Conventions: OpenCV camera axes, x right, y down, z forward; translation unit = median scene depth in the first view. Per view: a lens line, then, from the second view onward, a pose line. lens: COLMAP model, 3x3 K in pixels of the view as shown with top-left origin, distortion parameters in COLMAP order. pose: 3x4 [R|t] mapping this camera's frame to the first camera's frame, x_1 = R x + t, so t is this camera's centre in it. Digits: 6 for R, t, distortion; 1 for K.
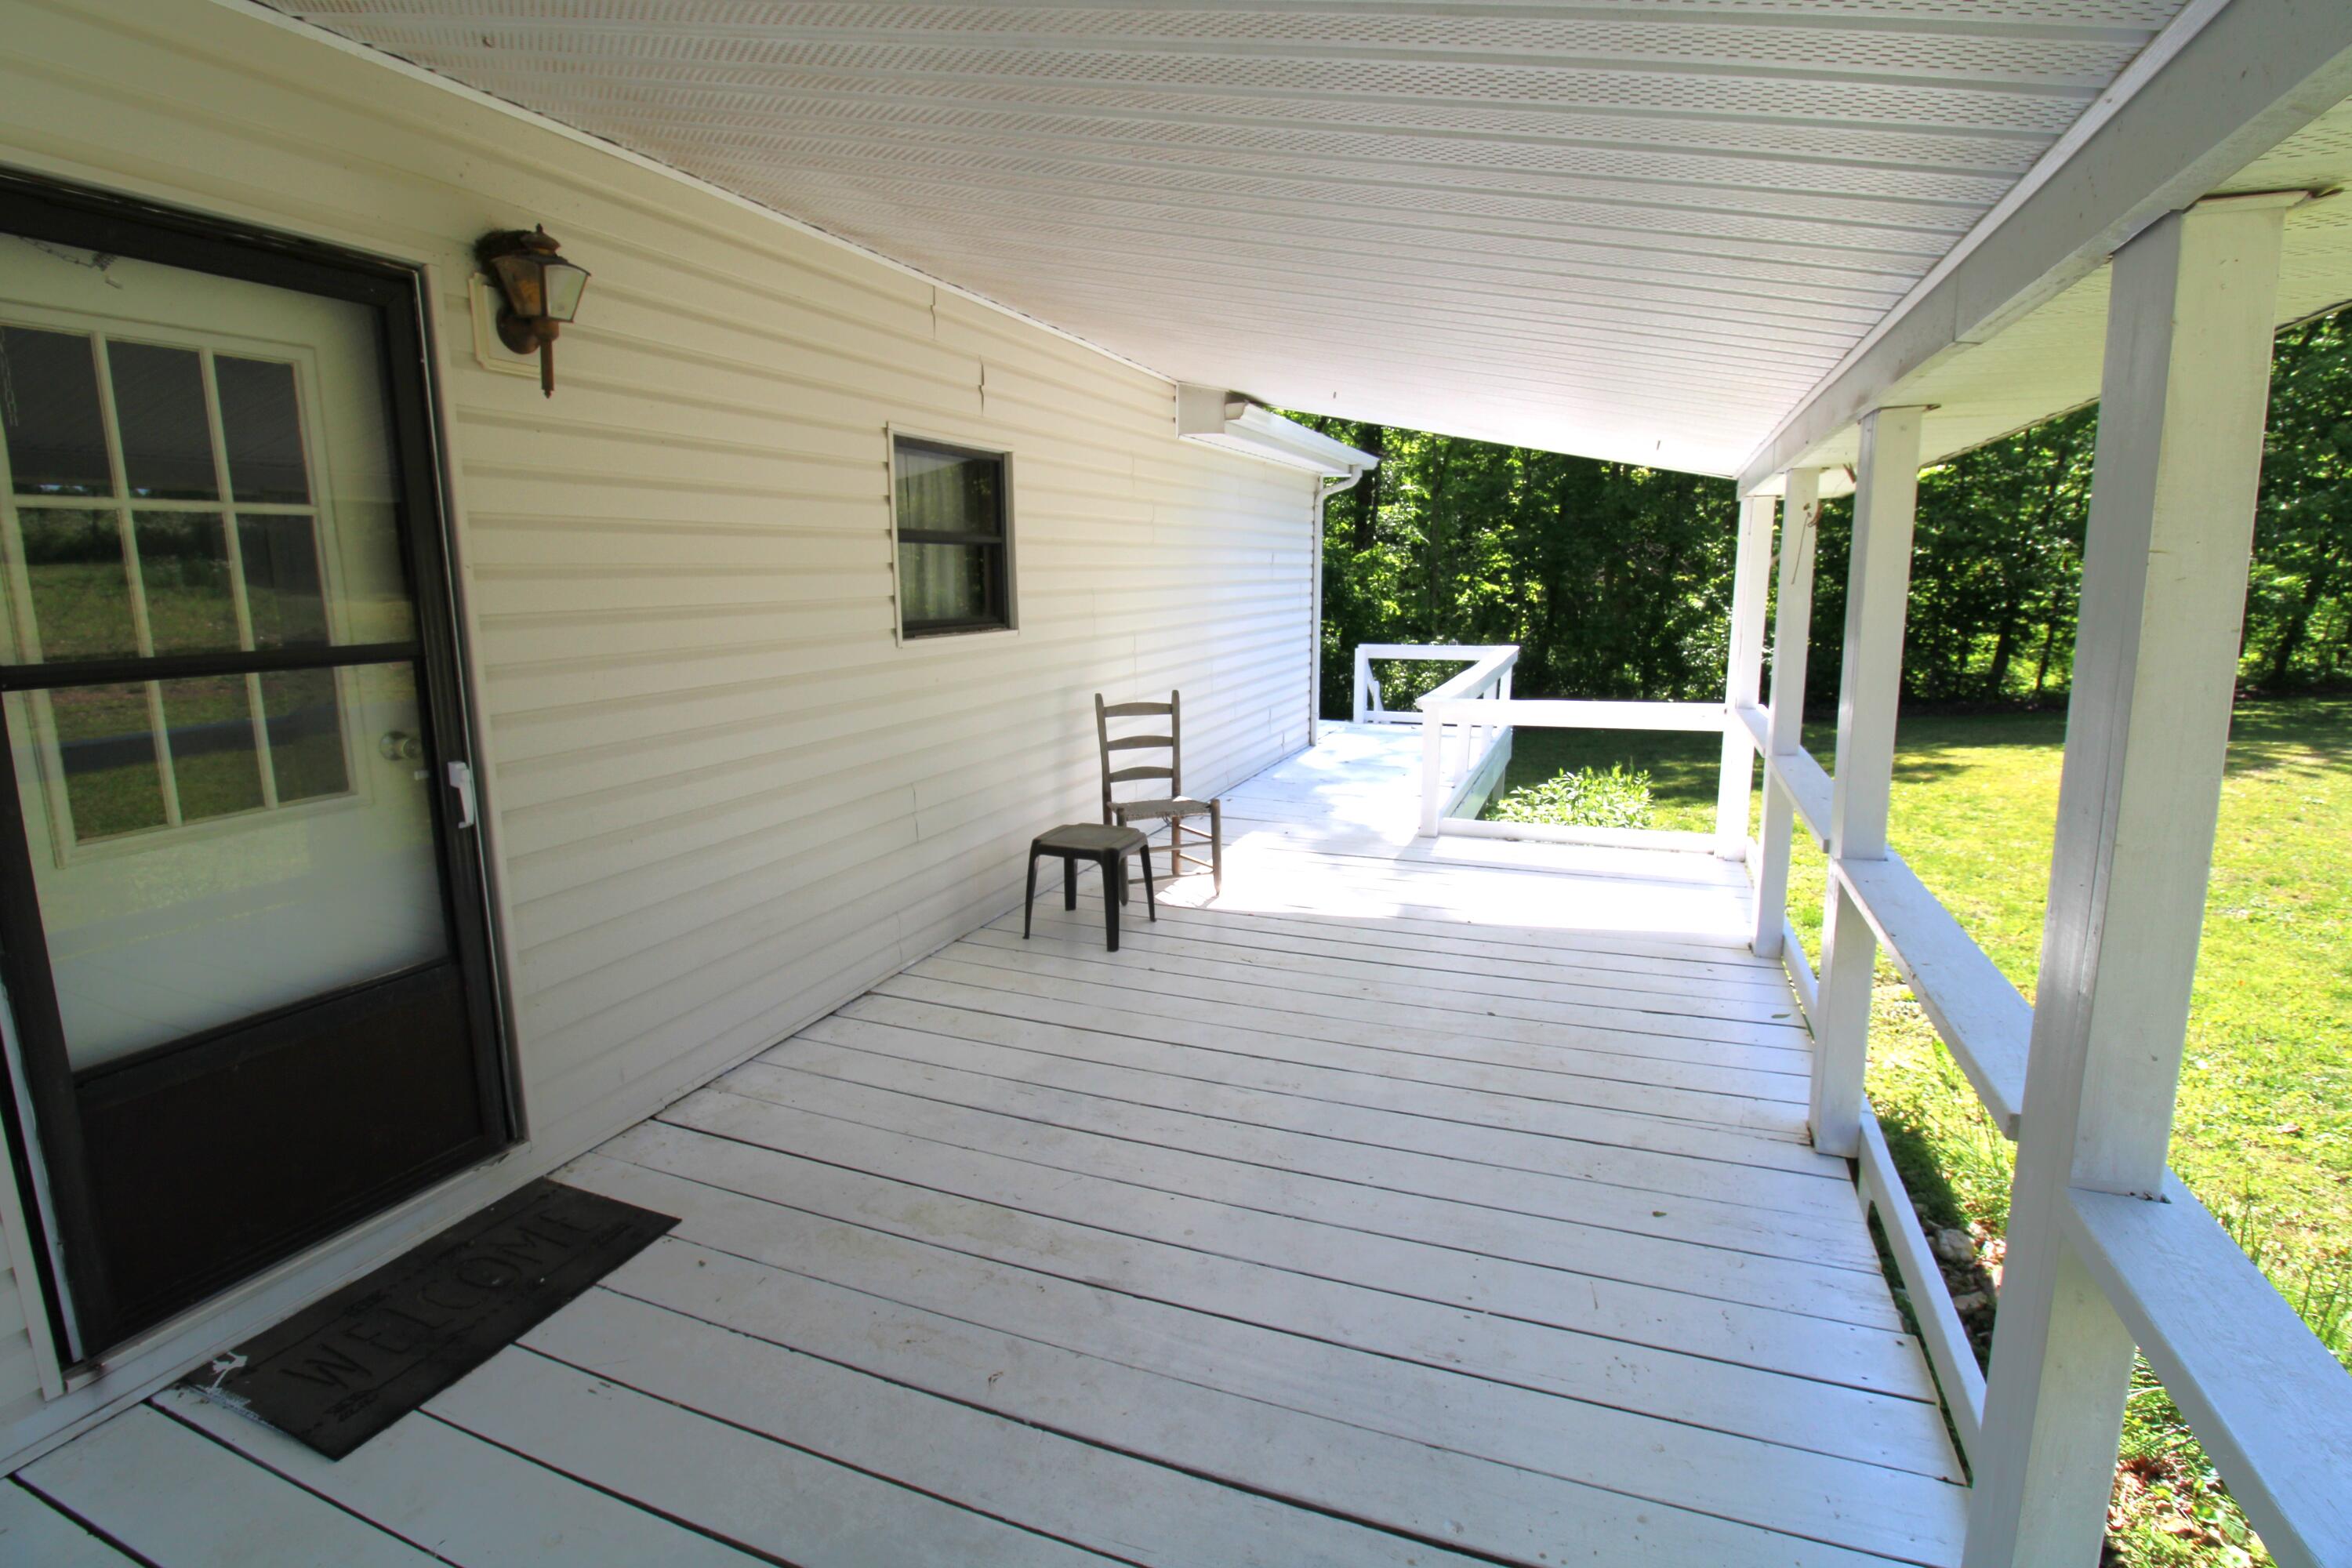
lens RADIAL K [[1113.6, 0, 1190.8], [0, 1113.6, 773.8], [0, 0, 1]] dist [-0.002067, -0.011593]
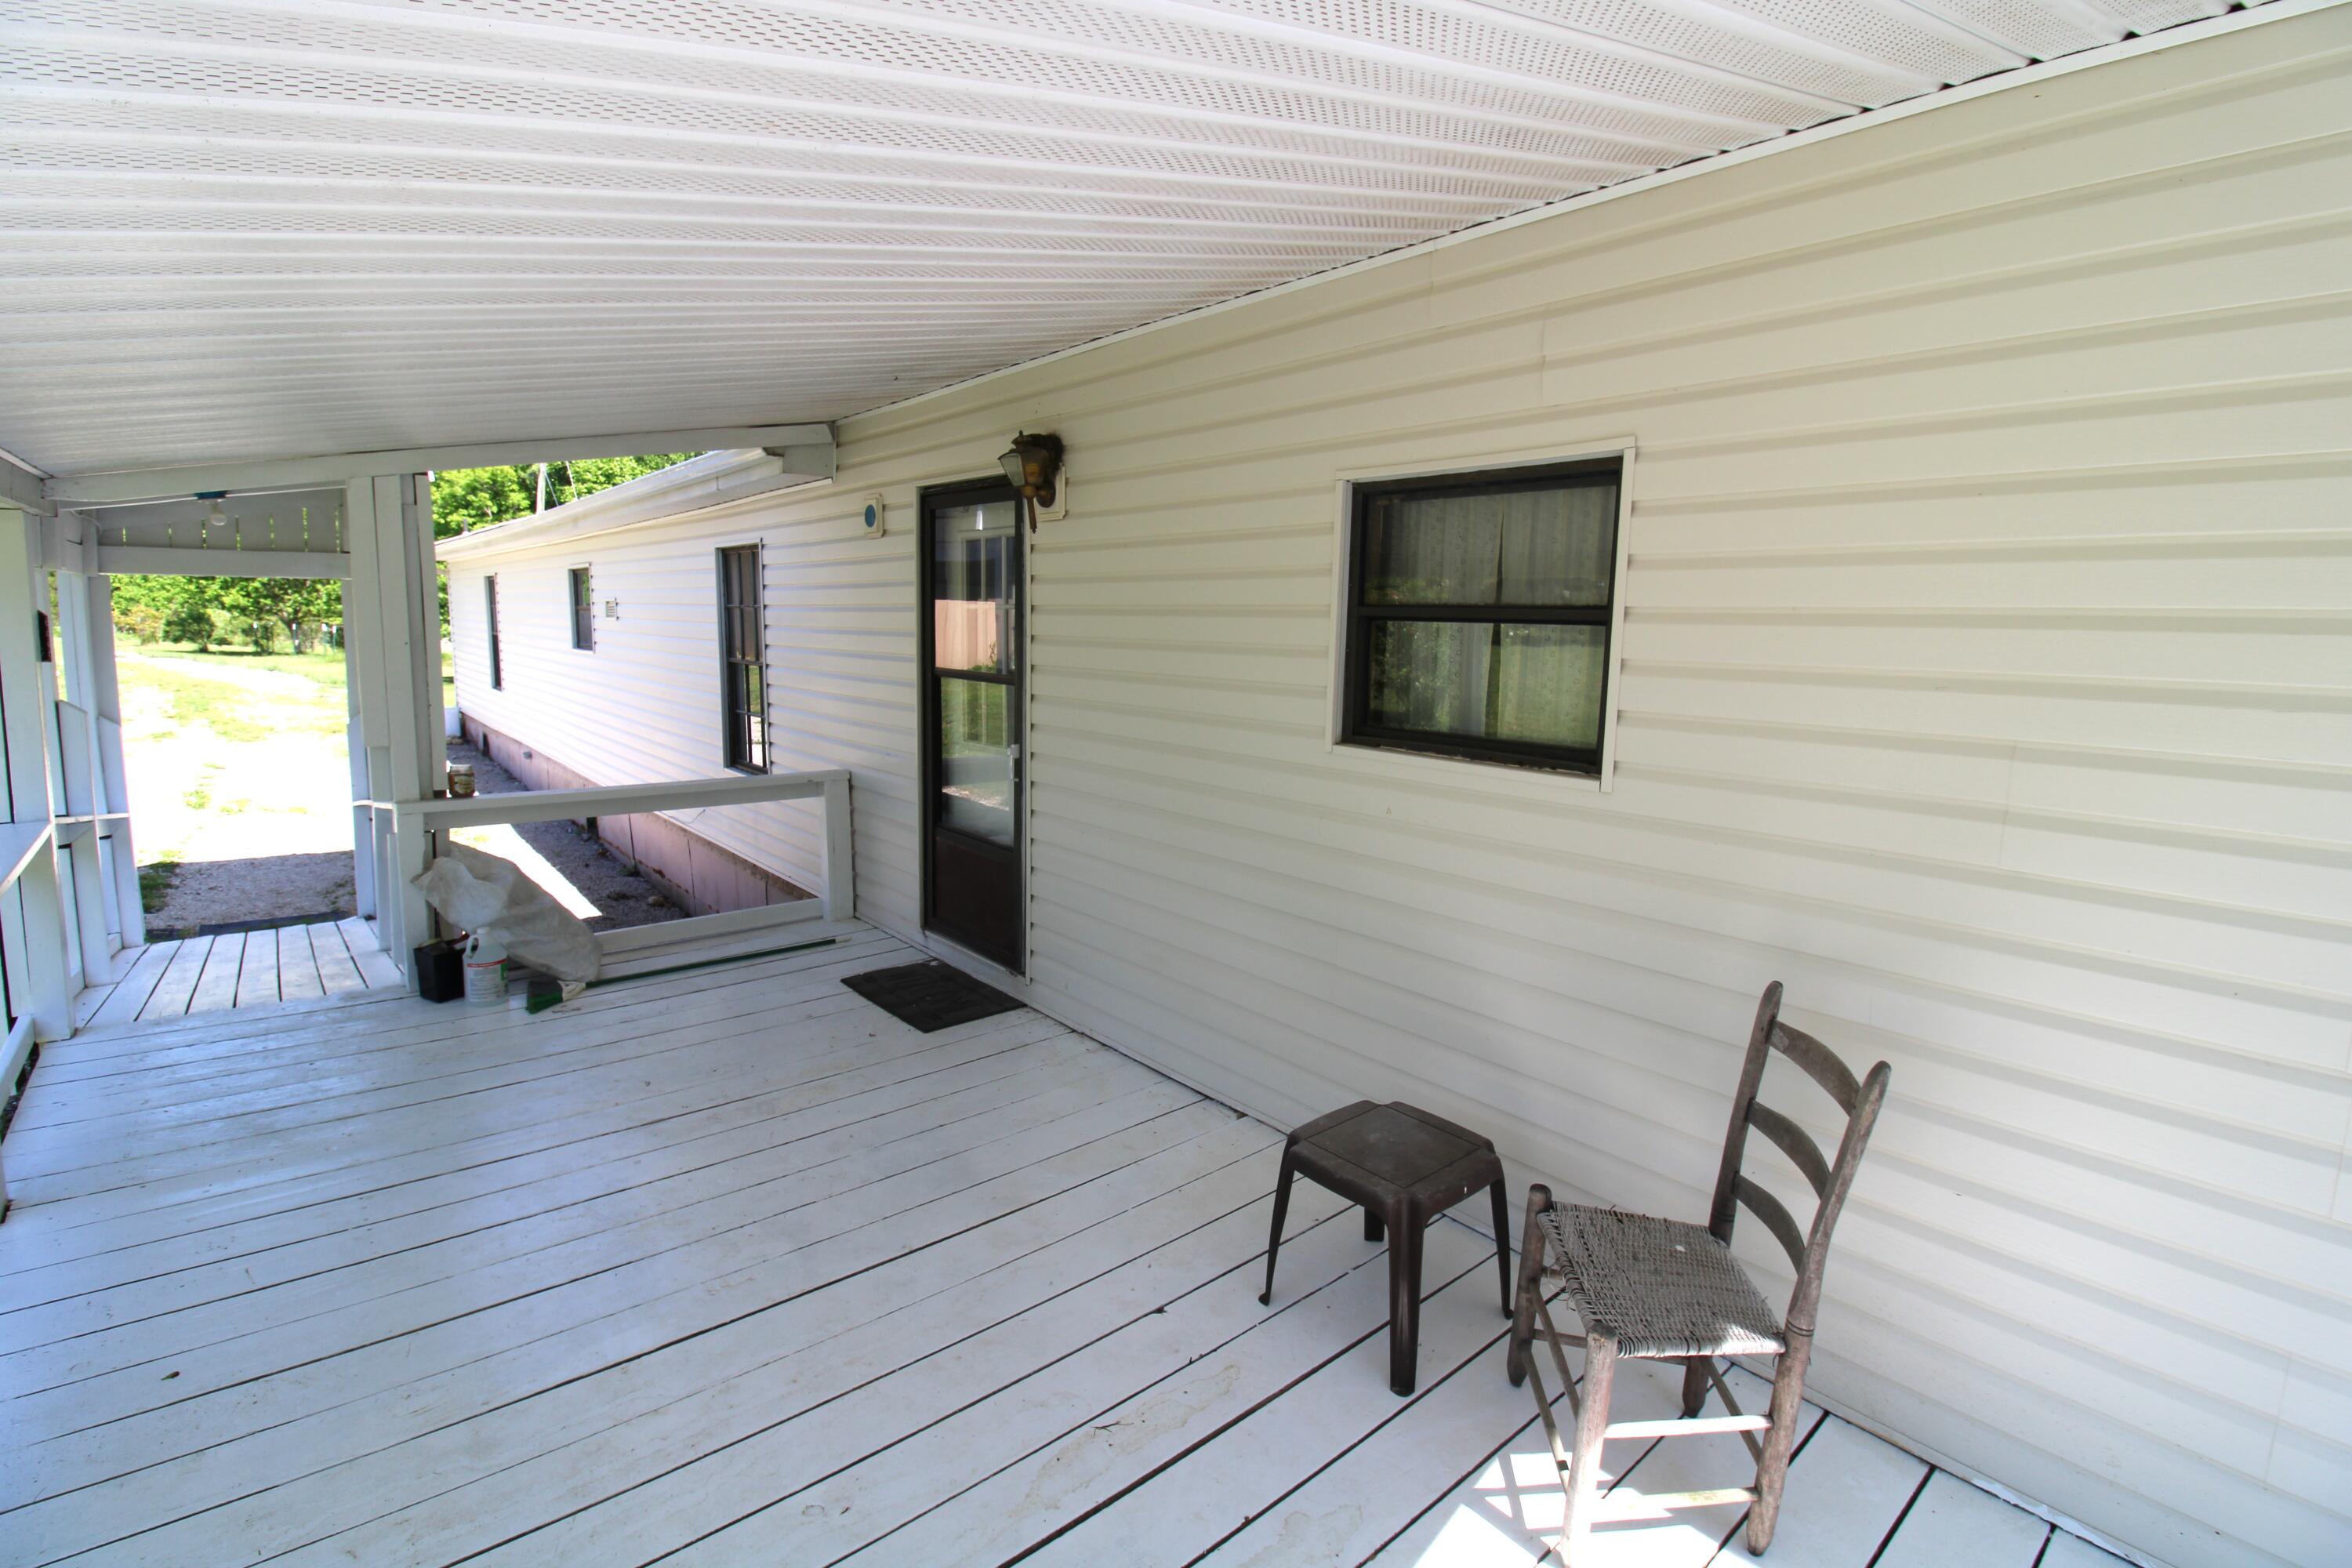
lens RADIAL K [[1113.6, 0, 1190.8], [0, 1113.6, 773.8], [0, 0, 1]] dist [-0.002067, -0.011593]
pose [[-0.477417, 0.114609, -0.871171, 0.713040], [-0.179758, 0.957749, 0.224510, -0.386916], [0.860093, 0.263785, -0.436643, 1.886364]]
